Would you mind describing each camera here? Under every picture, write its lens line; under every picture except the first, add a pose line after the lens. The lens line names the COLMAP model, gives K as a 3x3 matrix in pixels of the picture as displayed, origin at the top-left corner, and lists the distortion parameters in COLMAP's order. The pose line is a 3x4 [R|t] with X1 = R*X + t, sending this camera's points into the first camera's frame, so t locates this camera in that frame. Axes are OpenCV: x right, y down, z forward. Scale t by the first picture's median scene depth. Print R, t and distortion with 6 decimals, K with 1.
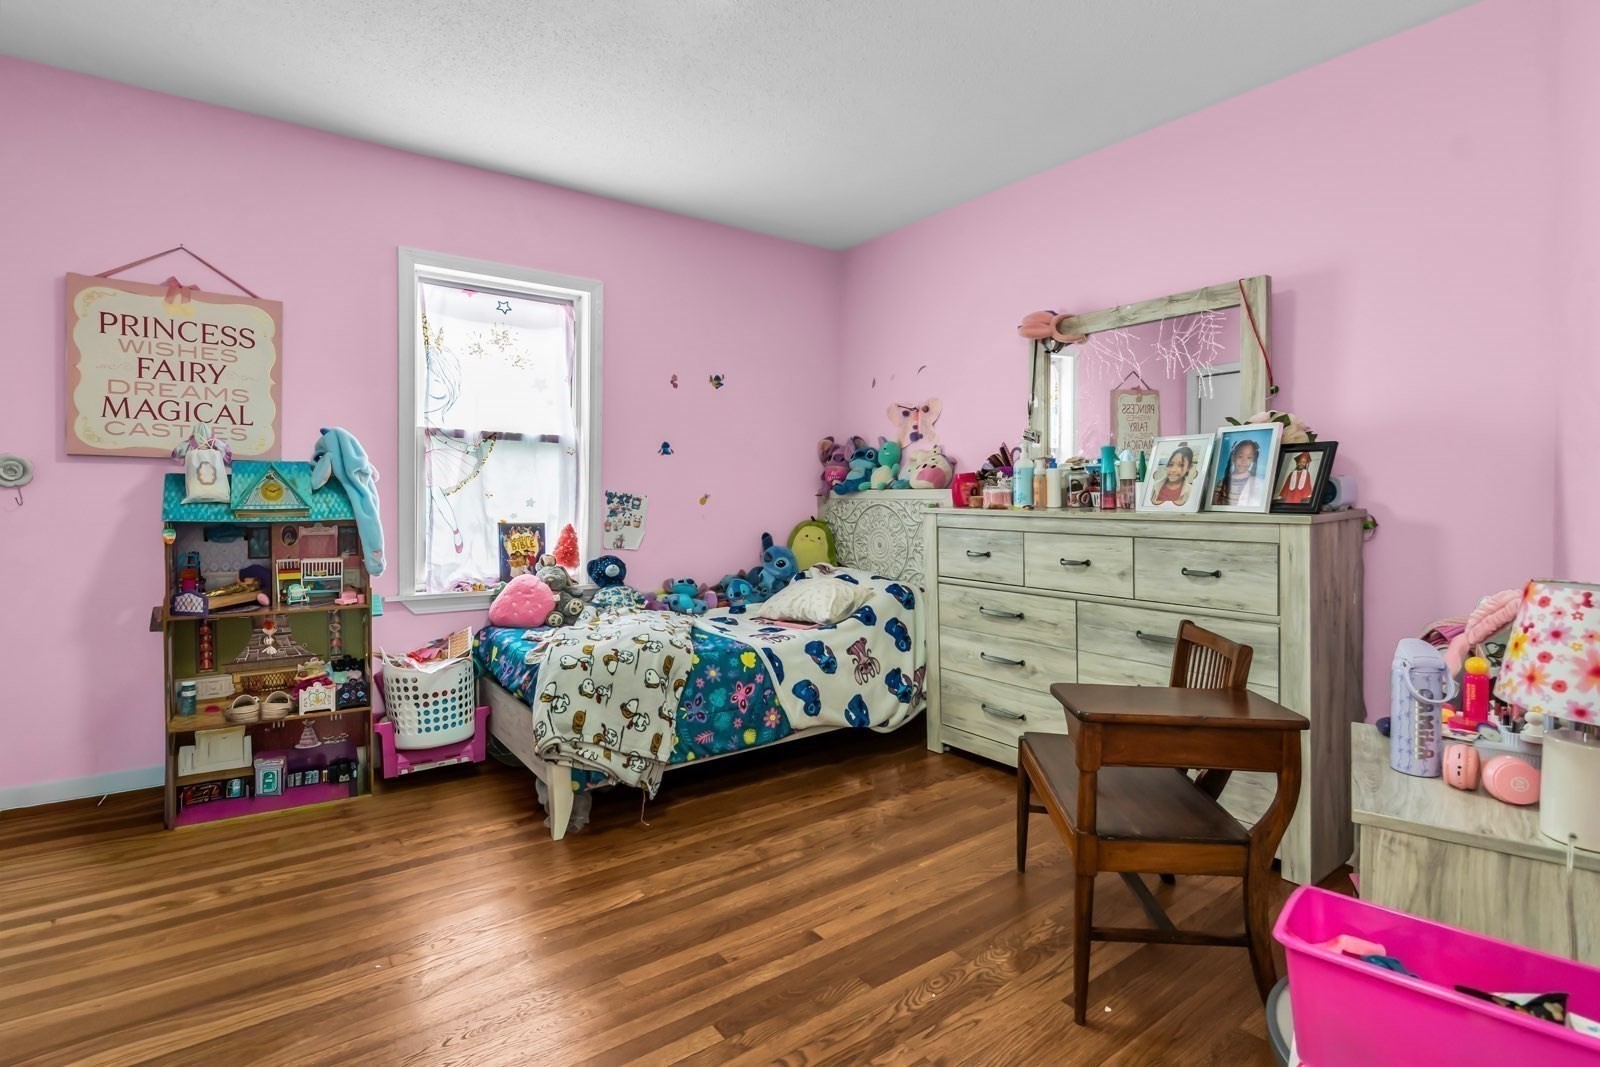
lens RADIAL K [[816.1, 0, 848.0], [0, 816.1, 522.4], [0, 0, 1]] dist [-0.000346, -0.000496]
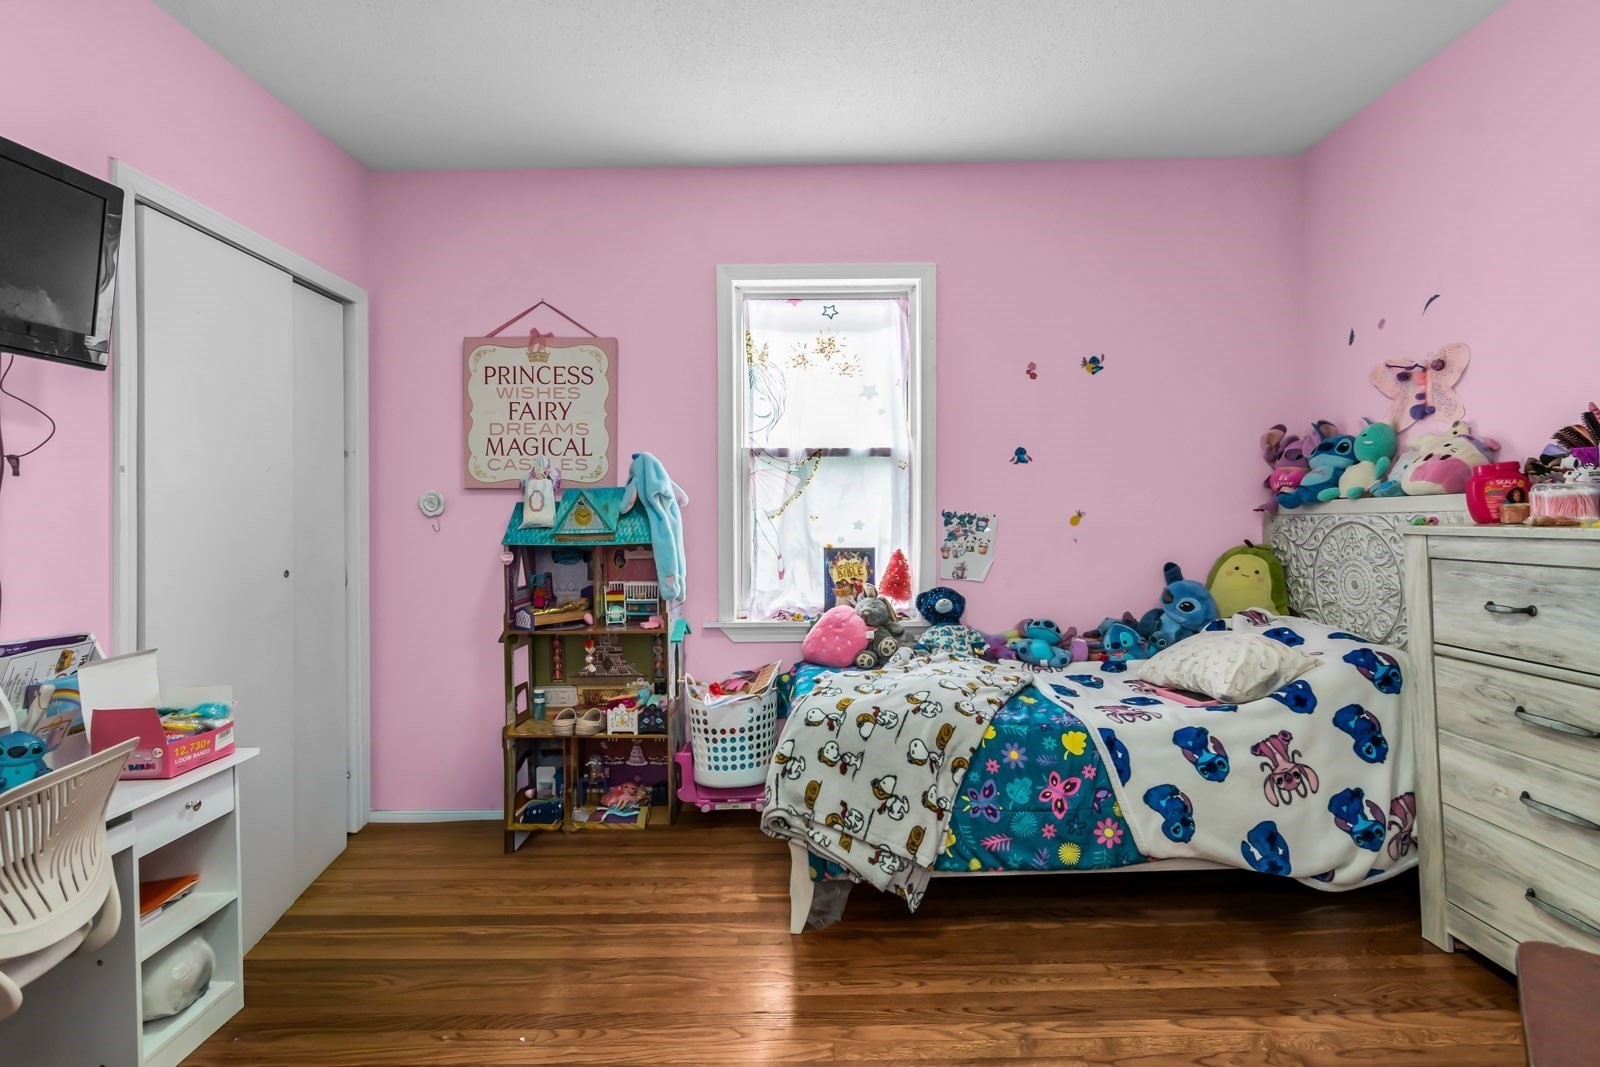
lens RADIAL K [[816.1, 0, 848.0], [0, 816.1, 522.4], [0, 0, 1]] dist [-0.000346, -0.000496]
pose [[0.775792, -0.014227, -0.630829, 0.177547], [-0.004693, 0.999588, -0.028314, -0.001842], [0.630972, 0.024926, 0.775405, 0.325503]]
